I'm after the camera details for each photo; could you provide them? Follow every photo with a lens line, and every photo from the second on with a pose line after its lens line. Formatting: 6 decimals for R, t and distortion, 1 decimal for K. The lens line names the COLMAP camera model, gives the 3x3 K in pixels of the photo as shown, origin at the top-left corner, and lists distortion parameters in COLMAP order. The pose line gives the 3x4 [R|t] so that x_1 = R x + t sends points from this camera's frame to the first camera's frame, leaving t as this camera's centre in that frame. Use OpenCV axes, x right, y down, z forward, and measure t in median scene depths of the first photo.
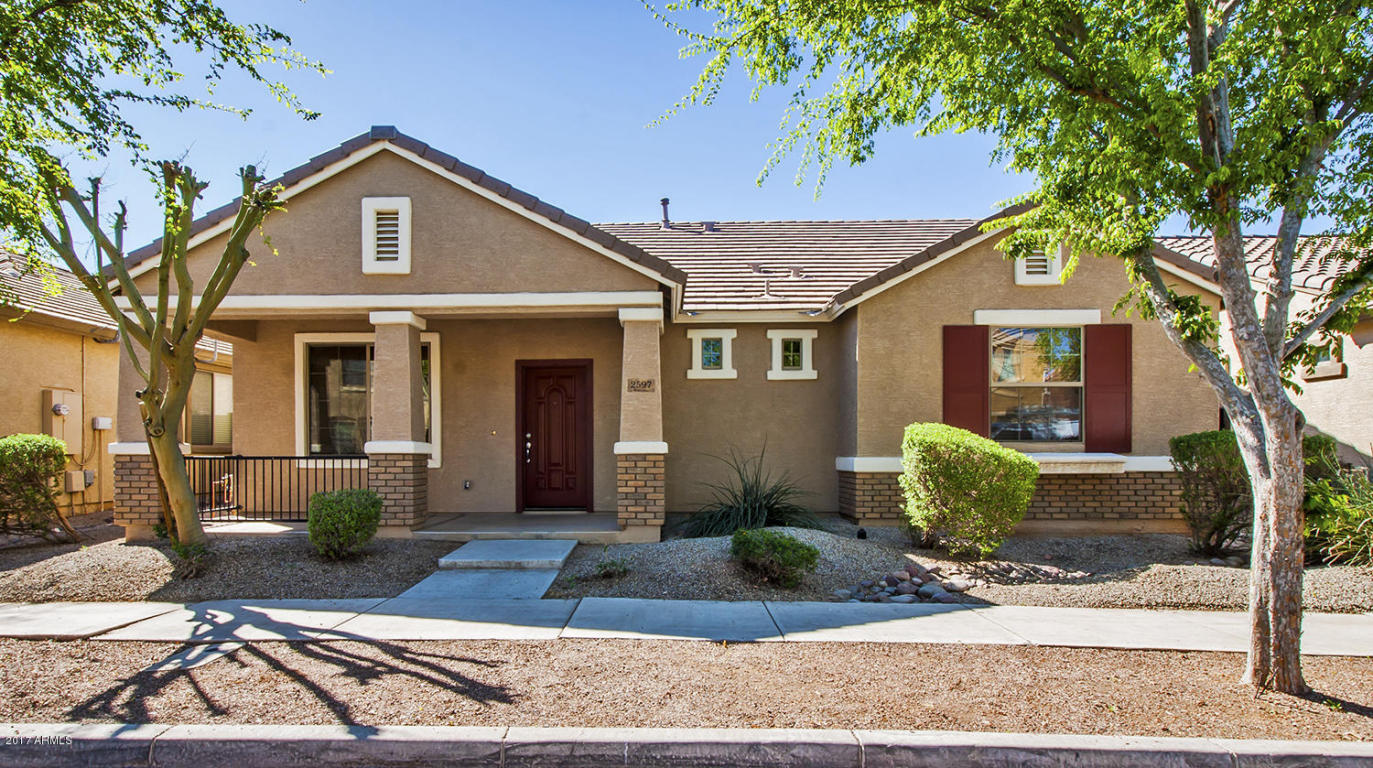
lens RADIAL K [[741.1, 0, 671.7], [0, 741.1, 444.1], [0, 0, 1]] dist [0.001577, -0.000321]
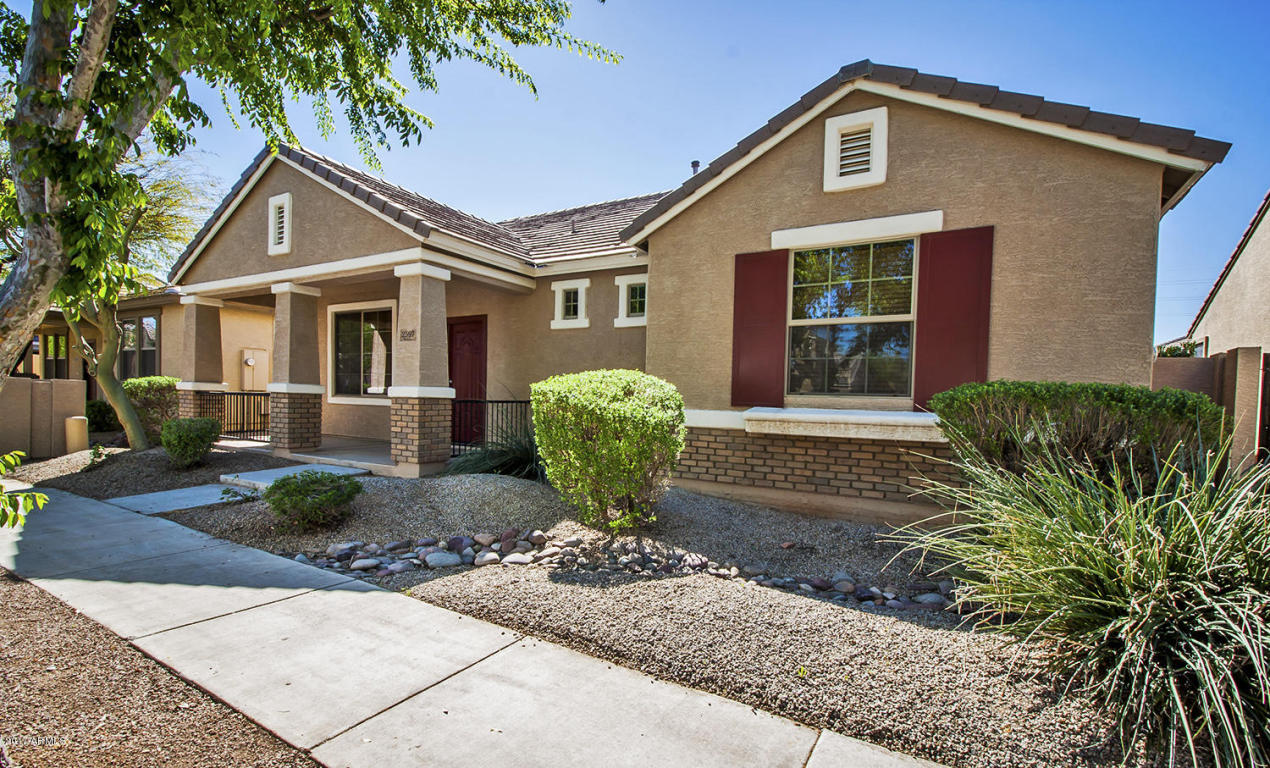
lens RADIAL K [[595.1, 0, 641.6], [0, 595.1, 410.0], [0, 0, 1]] dist [0.004767, -0.001056]
pose [[0.866518, 0.034086, -0.497981, 0.618798], [-0.020101, 0.999239, 0.033419, -0.004102], [0.498741, -0.018948, 0.866544, 0.360135]]
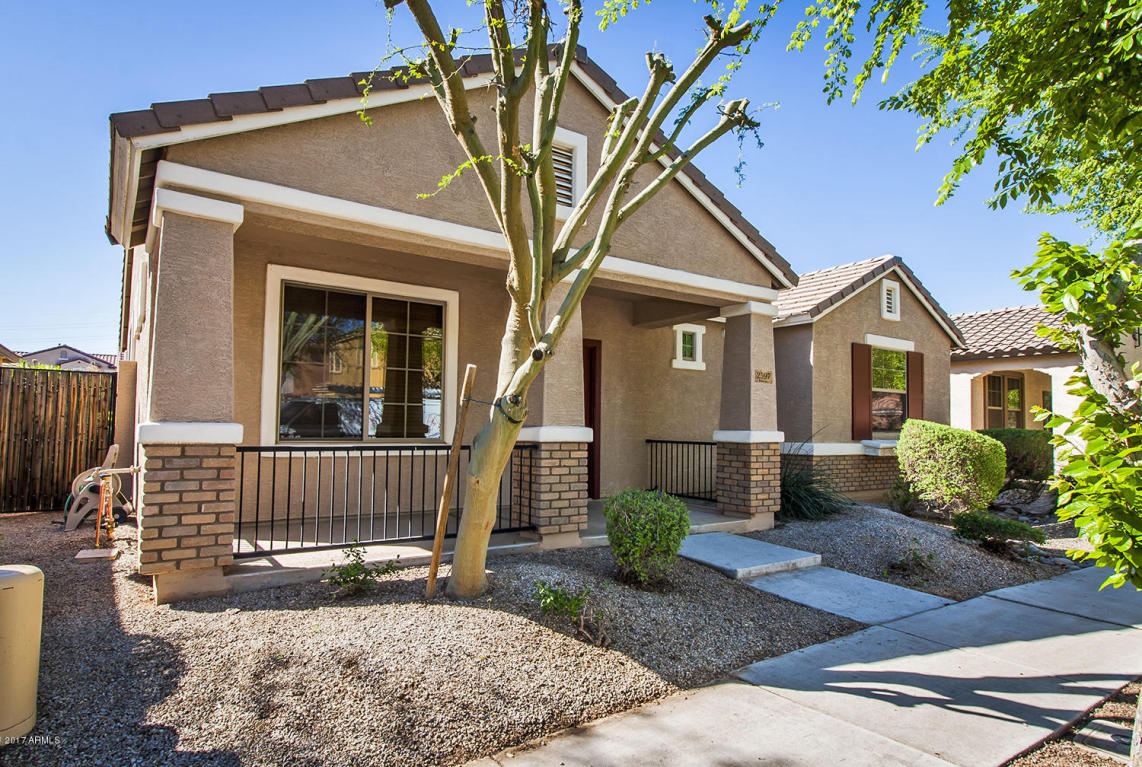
lens RADIAL K [[638.0, 0, 577.8], [0, 638.0, 385.6], [0, 0, 1]] dist [0.002966, 0.000779]
pose [[0.805182, 0.052519, 0.590698, -0.689708], [-0.023272, 0.998102, -0.057020, -0.008119], [-0.592571, 0.032165, 0.804876, 0.383317]]
